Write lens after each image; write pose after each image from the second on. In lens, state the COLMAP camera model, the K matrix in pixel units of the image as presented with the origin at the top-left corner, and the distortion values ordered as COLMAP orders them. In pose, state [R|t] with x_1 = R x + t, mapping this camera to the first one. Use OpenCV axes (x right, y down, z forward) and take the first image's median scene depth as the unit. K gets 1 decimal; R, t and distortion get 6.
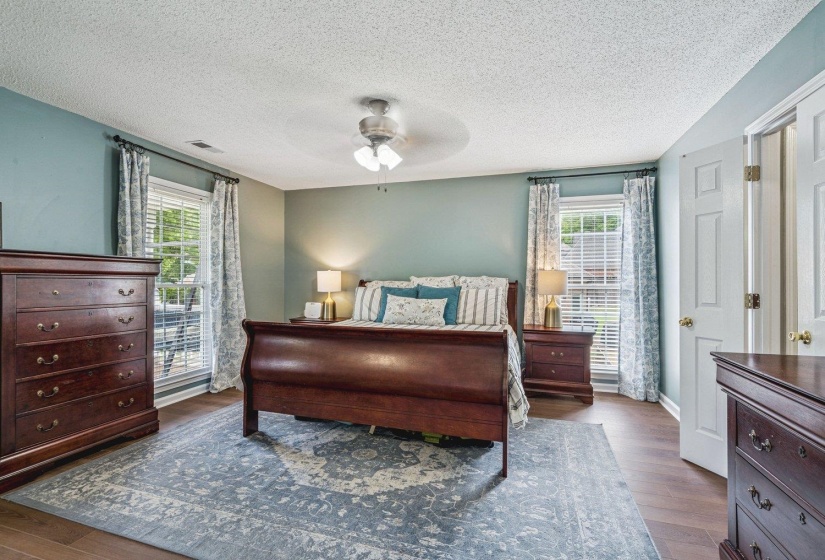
lens RADIAL K [[372.3, 0, 412.2], [0, 372.3, 281.2], [0, 0, 1]] dist [-0.002405, -0.000217]
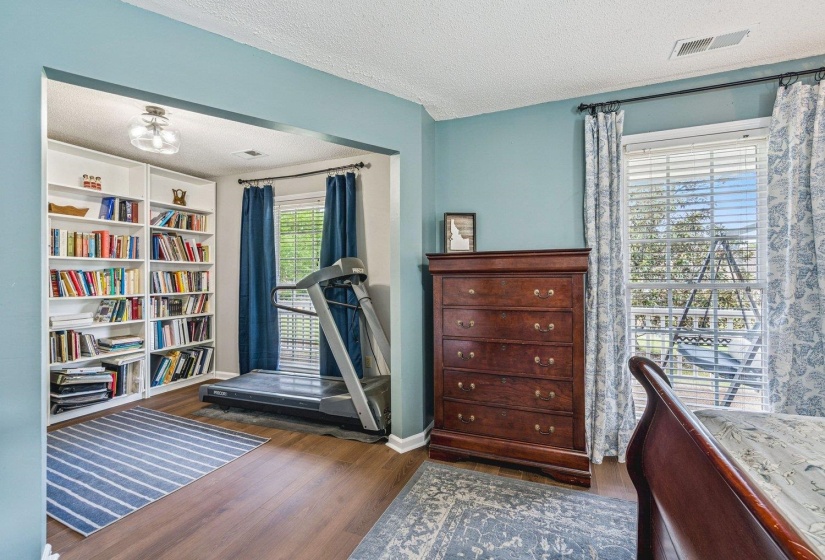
lens RADIAL K [[372.3, 0, 413.4], [0, 372.3, 281.3], [0, 0, 1]] dist [-0.002405, -0.000217]
pose [[-0.086881, -0.001013, -0.996218, 0.073255], [0.006278, 0.999979, -0.001565, 0.001767], [0.996199, -0.006390, -0.086873, 0.829211]]
